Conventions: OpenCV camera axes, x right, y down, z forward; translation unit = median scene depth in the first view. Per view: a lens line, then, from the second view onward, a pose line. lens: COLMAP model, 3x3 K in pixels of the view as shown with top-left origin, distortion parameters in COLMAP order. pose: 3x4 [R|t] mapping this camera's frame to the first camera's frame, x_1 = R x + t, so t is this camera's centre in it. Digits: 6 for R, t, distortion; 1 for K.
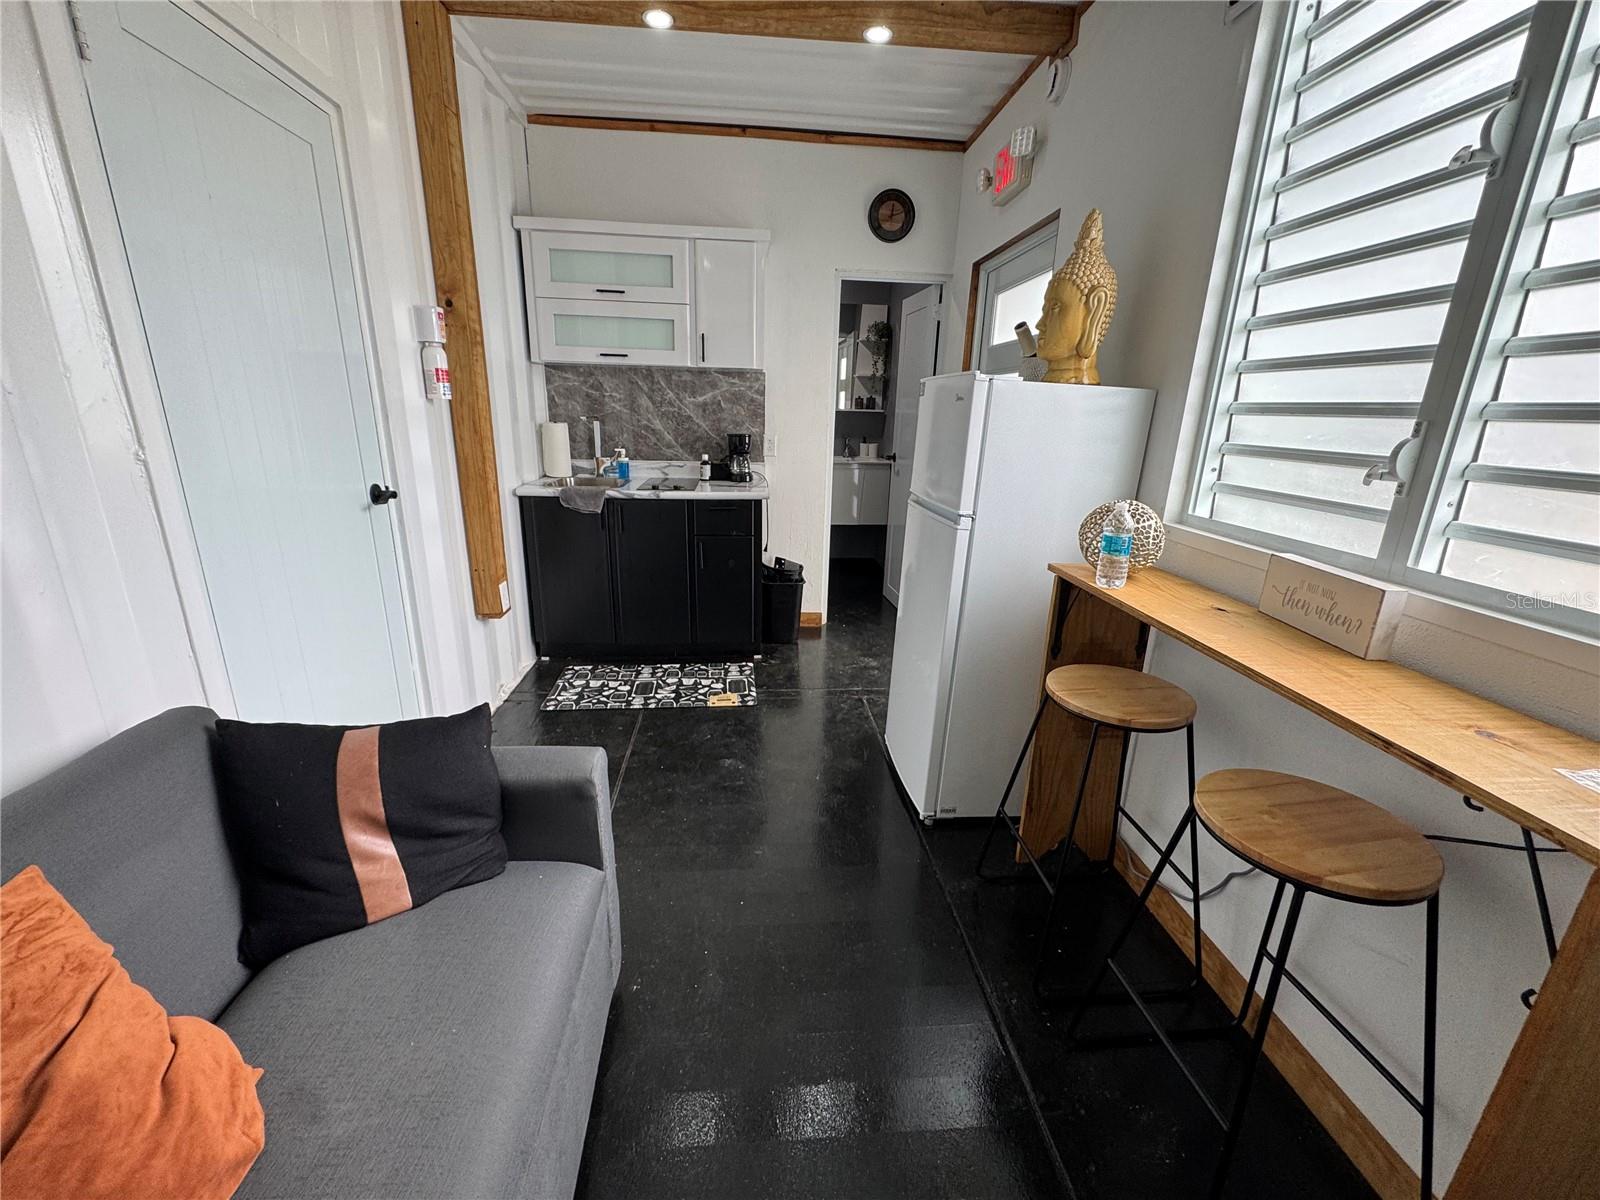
lens RADIAL K [[638.2, 0, 799.5], [0, 638.2, 597.4], [0, 0, 1]] dist [-0.001872, -0.000356]
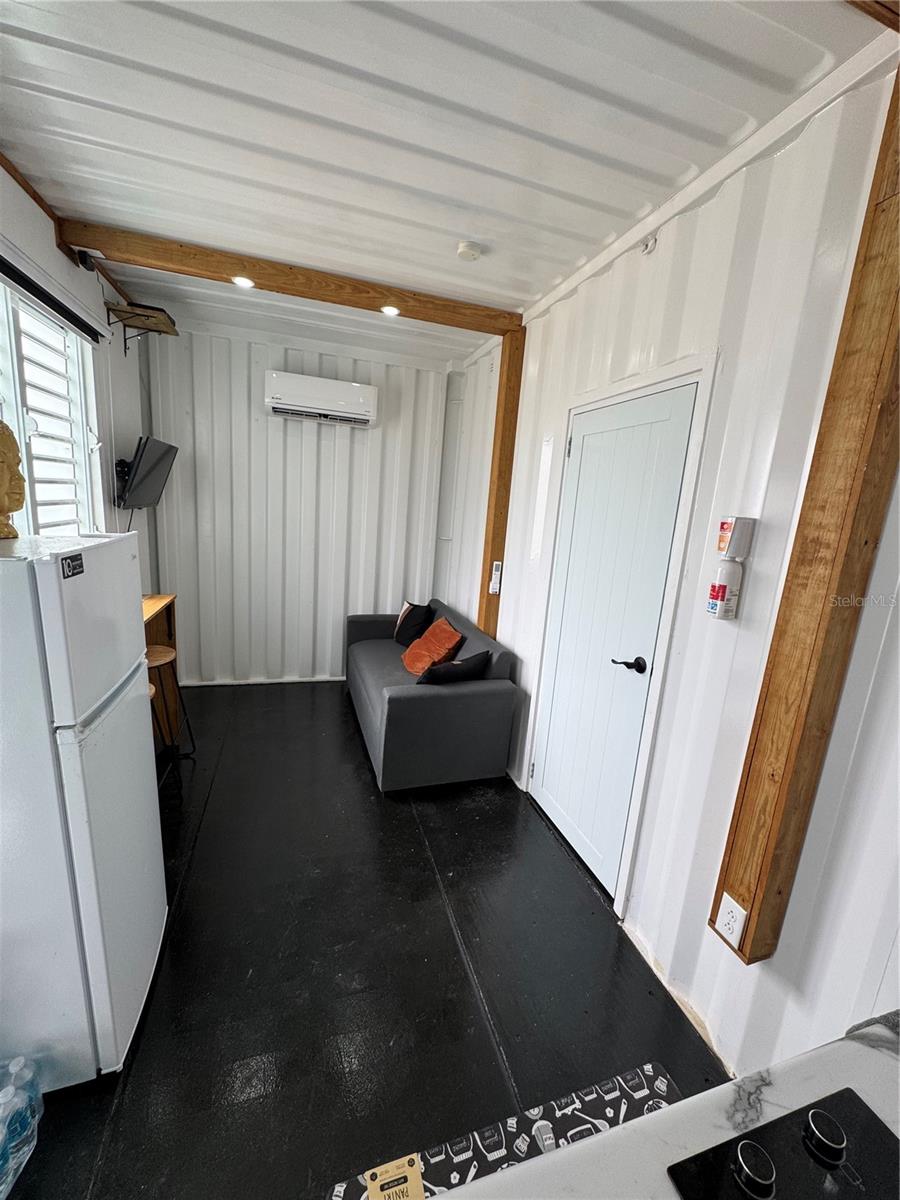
lens RADIAL K [[478.0, 0, 452.0], [0, 478.0, 599.4], [0, 0, 1]] dist [-0.002436, 0.000295]
pose [[-0.971333, -0.056245, -0.230975, -0.051160], [-0.159671, 0.874180, 0.458600, -0.438072], [0.176120, 0.482334, -0.858100, 1.137155]]
